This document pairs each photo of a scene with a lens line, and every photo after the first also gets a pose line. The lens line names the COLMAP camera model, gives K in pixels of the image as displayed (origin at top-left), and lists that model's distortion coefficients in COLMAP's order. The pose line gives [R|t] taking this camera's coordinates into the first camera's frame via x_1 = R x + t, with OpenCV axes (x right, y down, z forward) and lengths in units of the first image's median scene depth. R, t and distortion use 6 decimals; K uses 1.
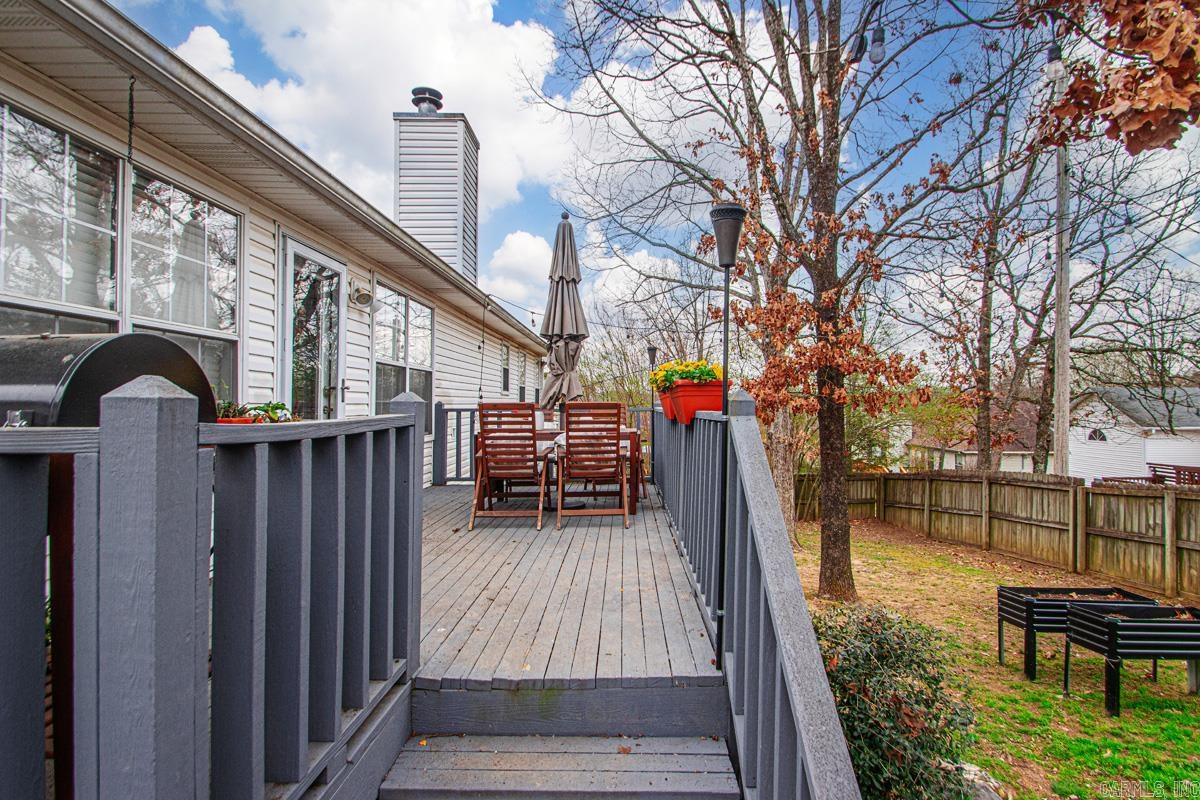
lens RADIAL K [[633.5, 0, 602.0], [0, 633.5, 394.3], [0, 0, 1]] dist [0.014461, -0.020994]
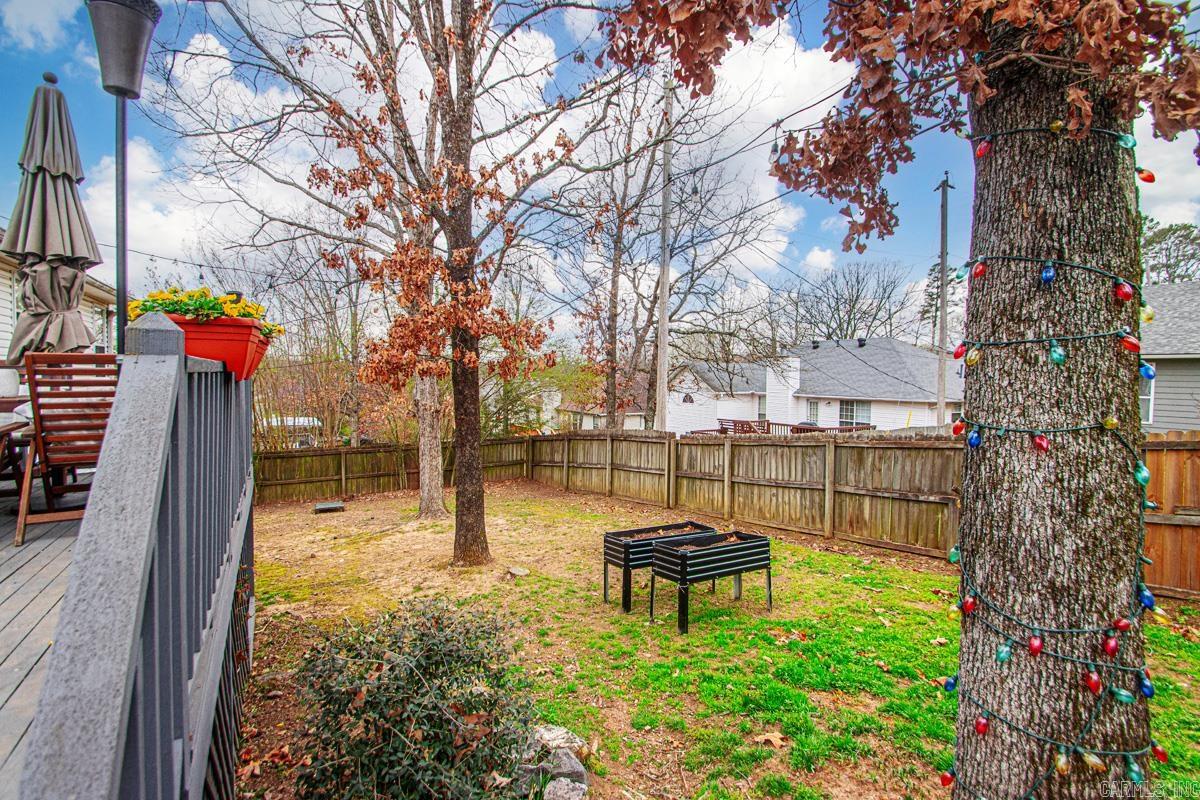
lens RADIAL K [[608.3, 0, 655.3], [0, 608.3, 392.6], [0, 0, 1]] dist [0.000503, -0.001241]
pose [[0.822081, -0.007751, 0.569318, 0.071230], [-0.019139, 0.998966, 0.041236, 0.009172], [-0.569049, -0.044796, 0.821083, 0.067459]]
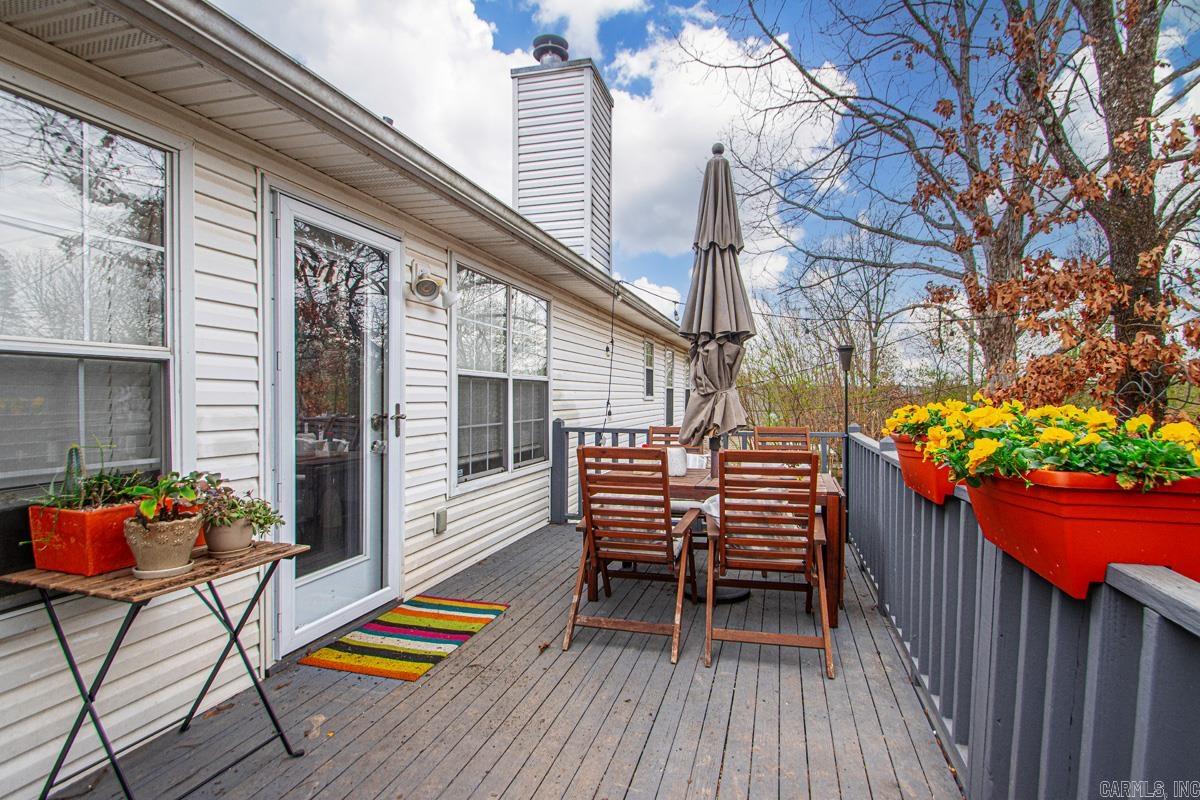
lens RADIAL K [[633.5, 0, 602.0], [0, 633.5, 394.3], [0, 0, 1]] dist [0.014461, -0.020994]
pose [[0.971043, -0.000058, -0.238904, -0.013436], [0.002643, 0.999941, 0.010499, -0.026949], [0.238889, -0.010827, 0.970986, 0.242918]]
